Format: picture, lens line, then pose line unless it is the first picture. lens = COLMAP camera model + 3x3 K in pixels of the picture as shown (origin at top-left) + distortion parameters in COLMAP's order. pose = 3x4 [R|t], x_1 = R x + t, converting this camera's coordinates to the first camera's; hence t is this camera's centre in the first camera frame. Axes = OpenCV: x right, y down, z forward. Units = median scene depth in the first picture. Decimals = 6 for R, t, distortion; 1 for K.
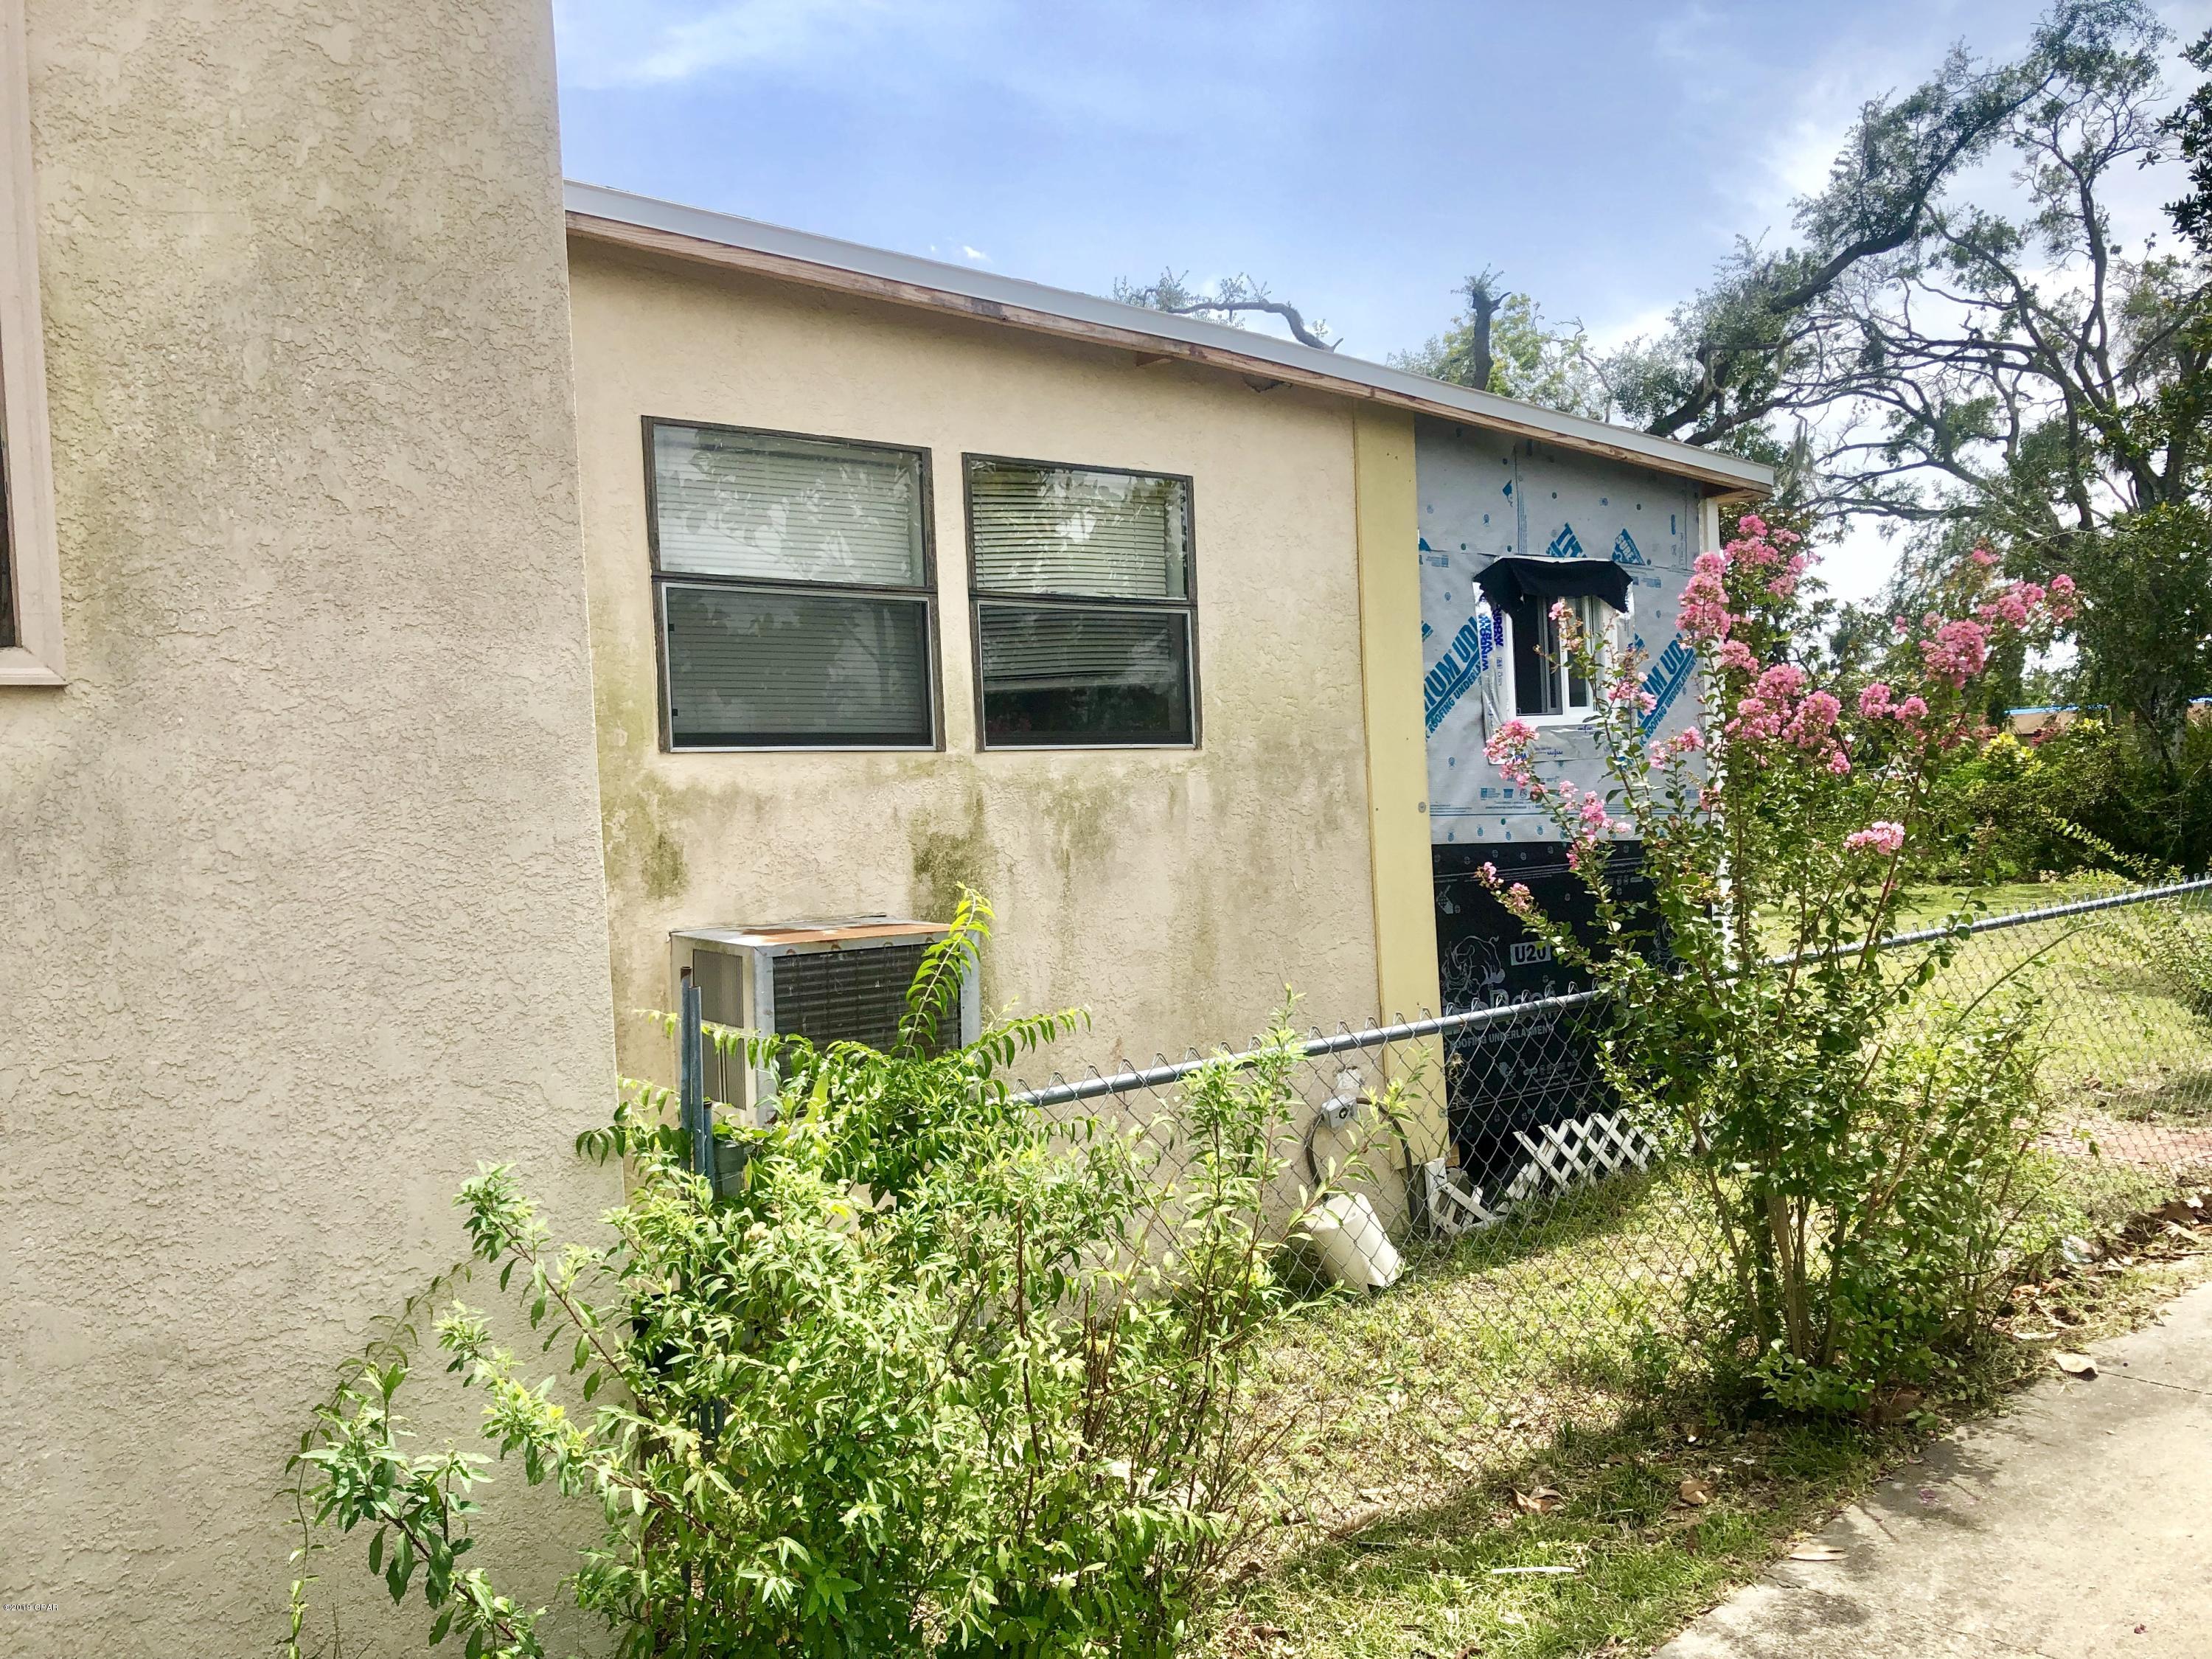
lens RADIAL K [[1831.6, 0, 1066.7], [0, 1831.6, 813.5], [0, 0, 1]] dist [0.020673, 0.003585]
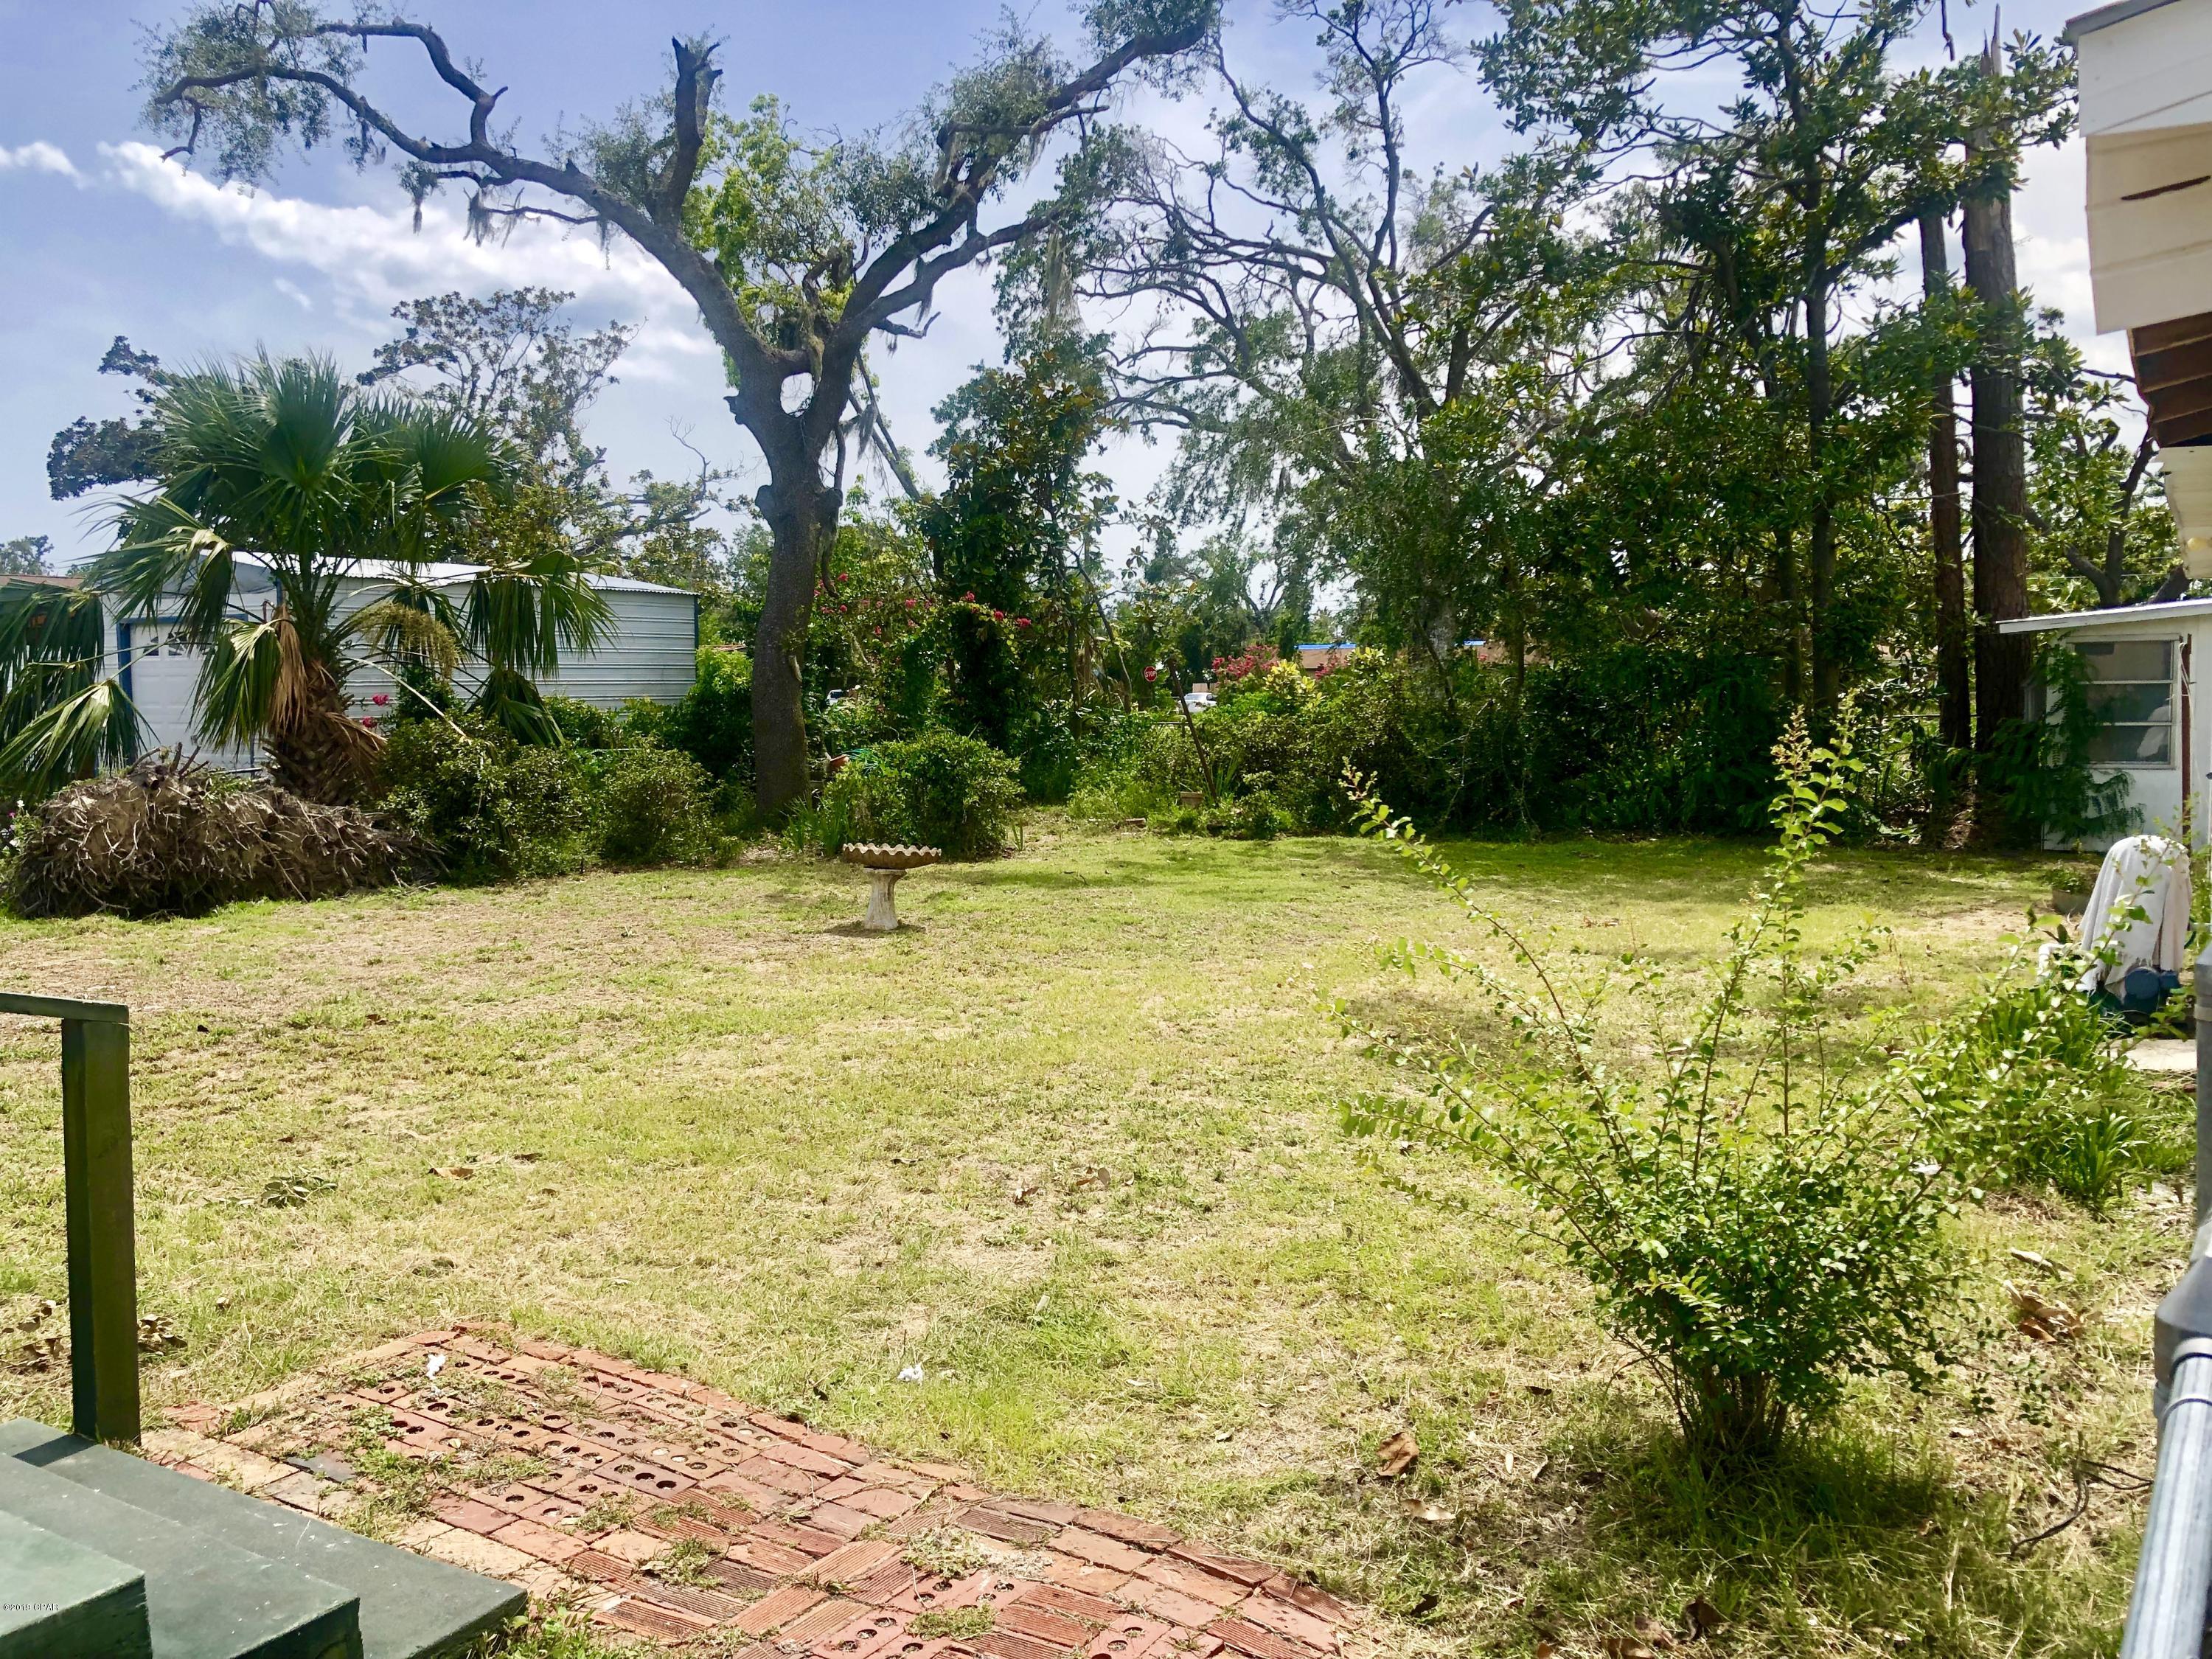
lens RADIAL K [[1831.6, 0, 1107.5], [0, 1831.6, 829.5], [0, 0, 1]] dist [0.020673, 0.003585]
pose [[0.931976, 0.008559, 0.362419, 0.073578], [-0.029298, 0.998229, 0.051768, -0.003868], [-0.361334, -0.058864, 0.930577, 0.137402]]
